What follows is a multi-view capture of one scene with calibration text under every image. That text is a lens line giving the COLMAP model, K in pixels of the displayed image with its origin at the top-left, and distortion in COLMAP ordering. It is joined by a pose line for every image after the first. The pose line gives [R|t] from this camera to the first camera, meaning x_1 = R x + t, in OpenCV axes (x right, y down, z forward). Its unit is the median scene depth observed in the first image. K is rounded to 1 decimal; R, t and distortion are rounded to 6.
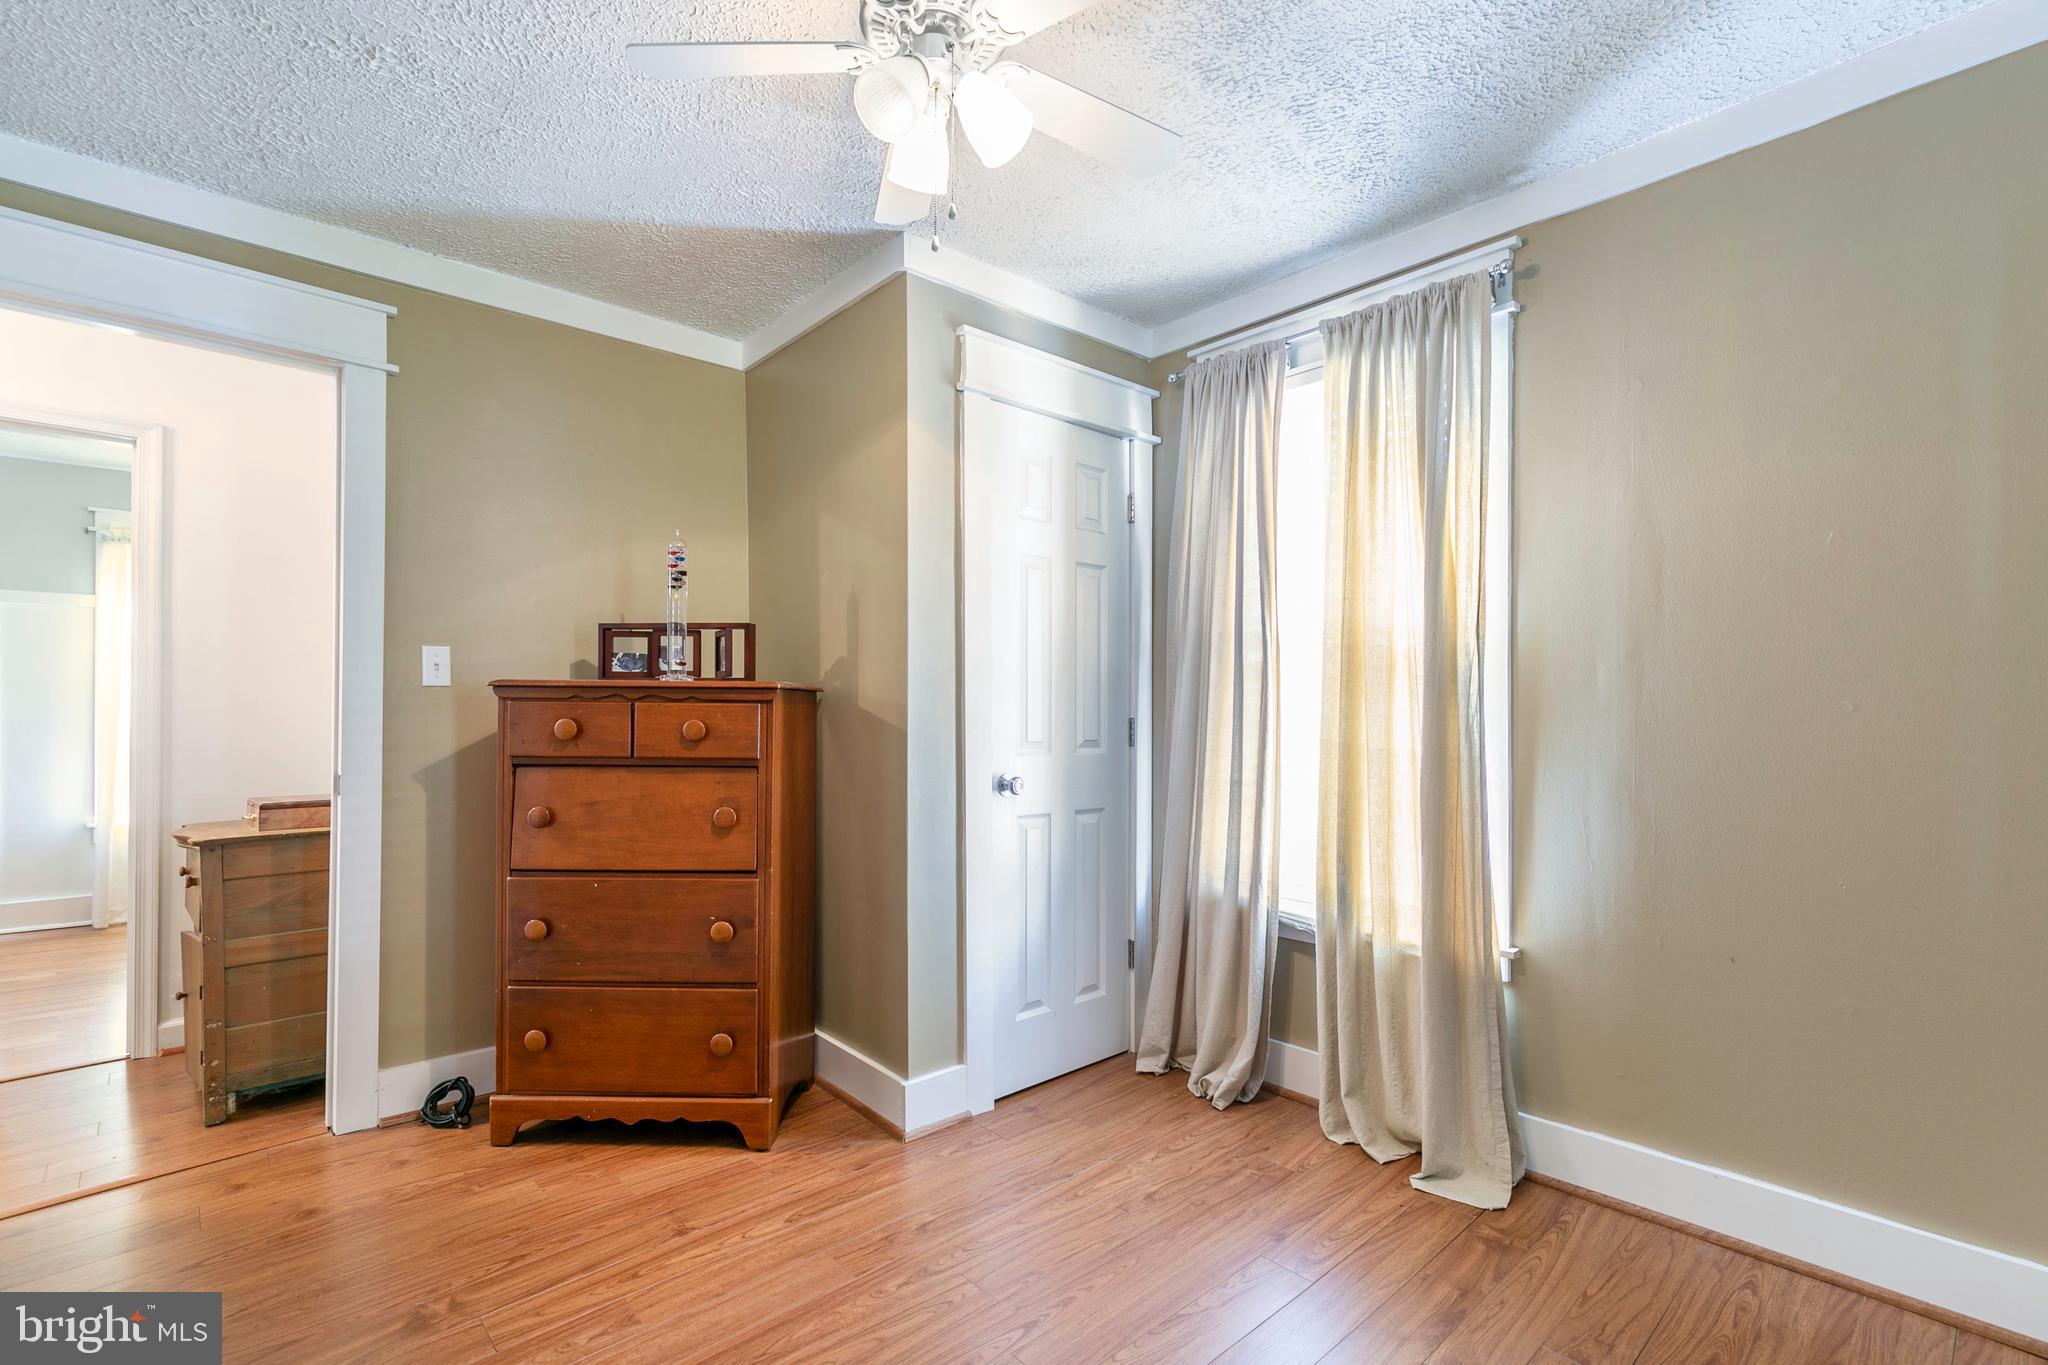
lens RADIAL K [[928.7, 0, 1030.3], [0, 928.7, 698.4], [0, 0, 1]] dist [0.002330, 0.000350]
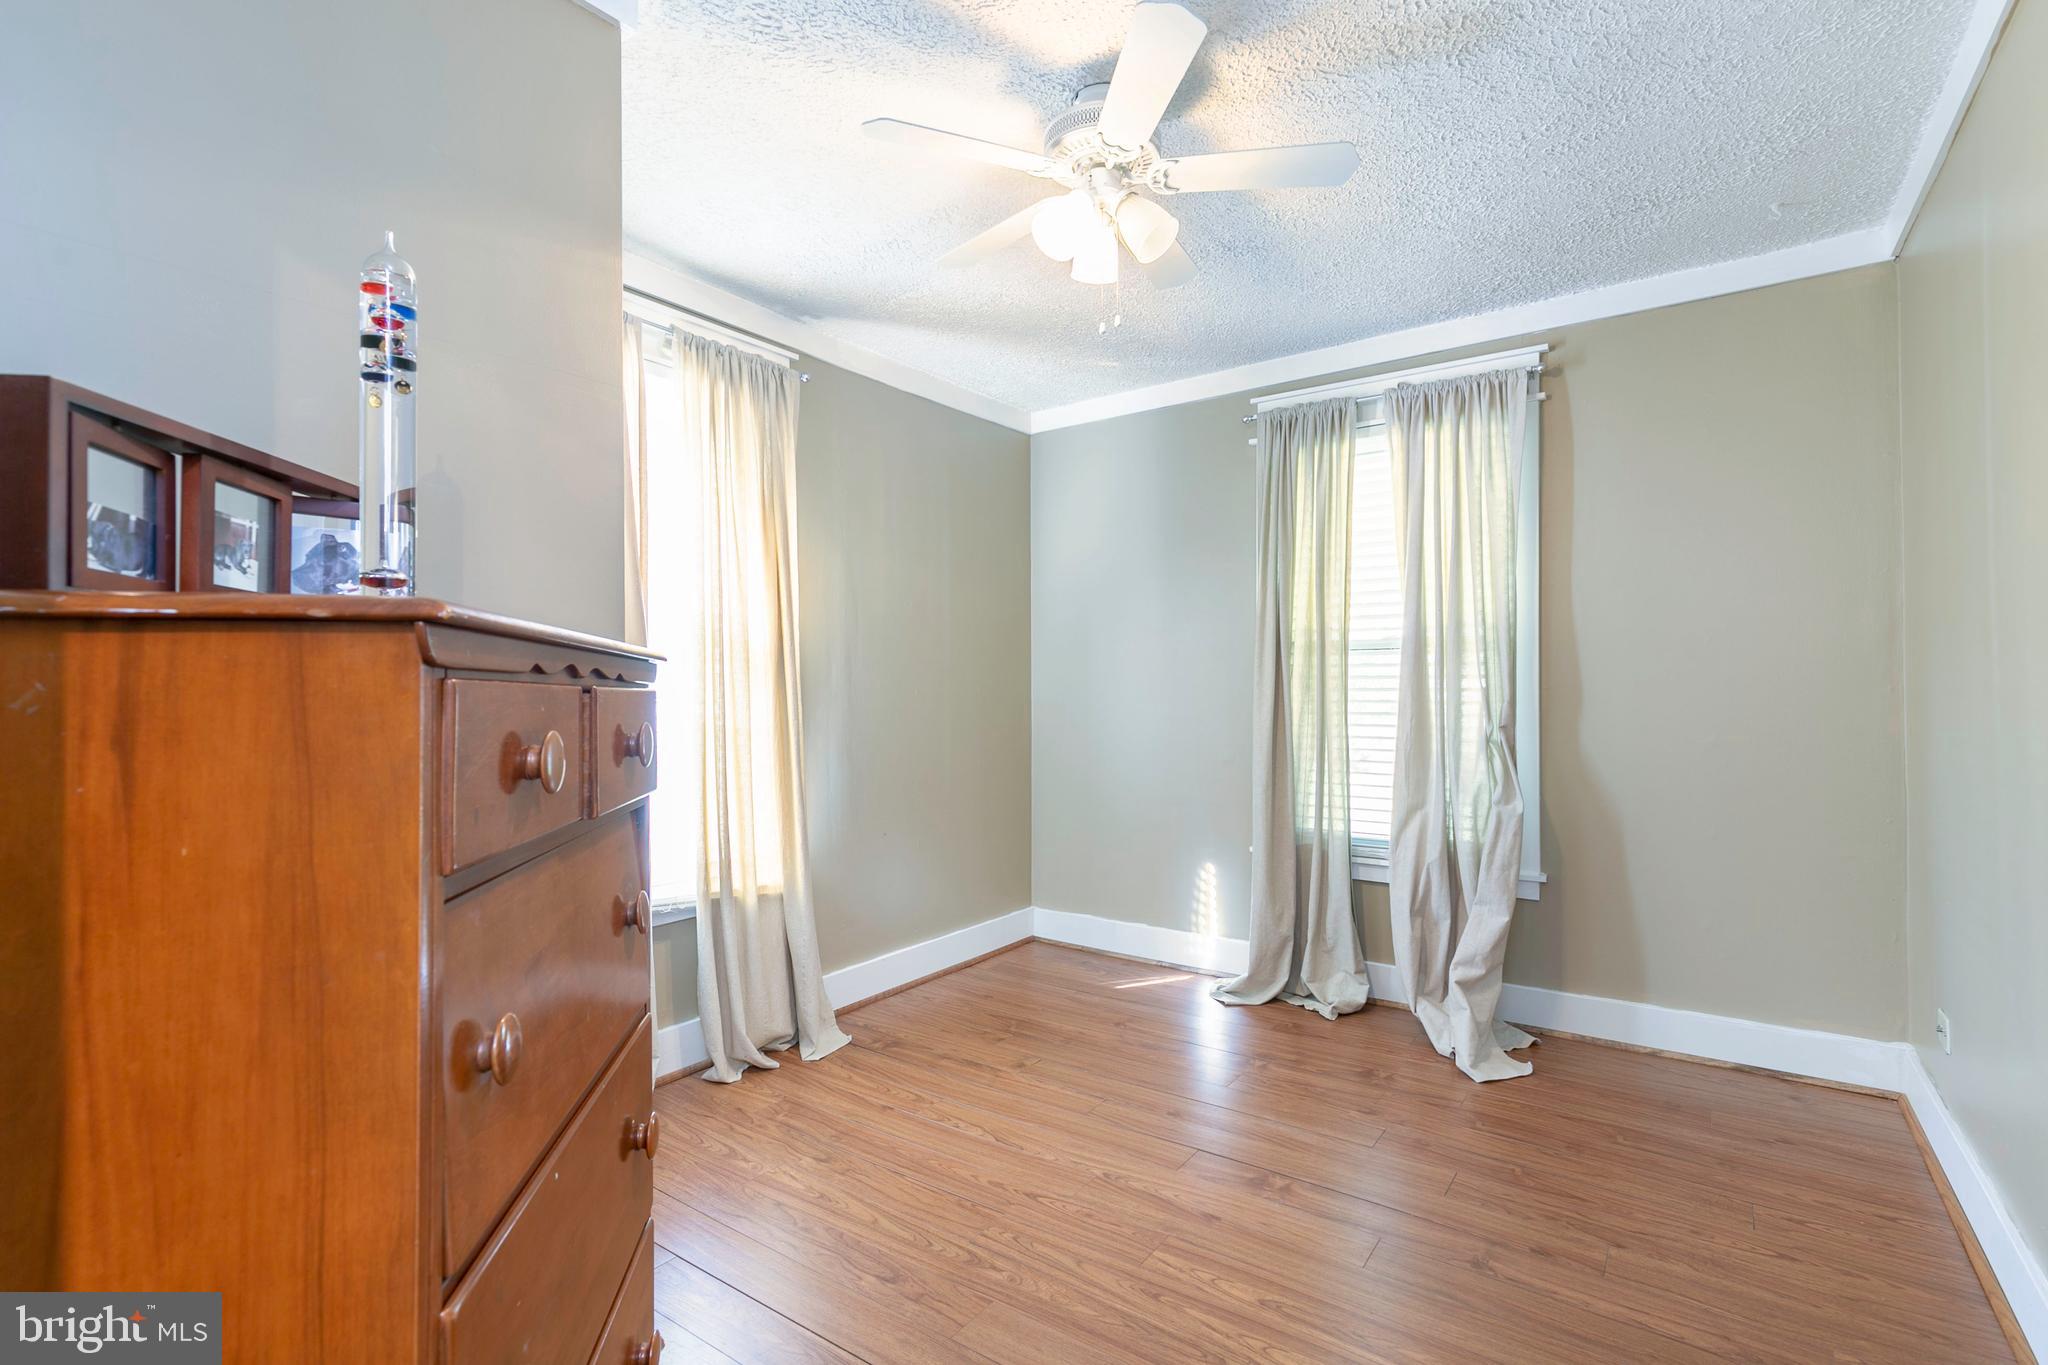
lens RADIAL K [[945.1, 0, 1024.0], [0, 945.1, 682.5], [0, 0, 1]] dist [-0.000601, -0.000238]
pose [[-0.195121, 0.010354, 0.980725, -0.919706], [-0.003525, 0.999930, -0.011258, 0.006916], [-0.980773, -0.005654, -0.195070, 0.939255]]
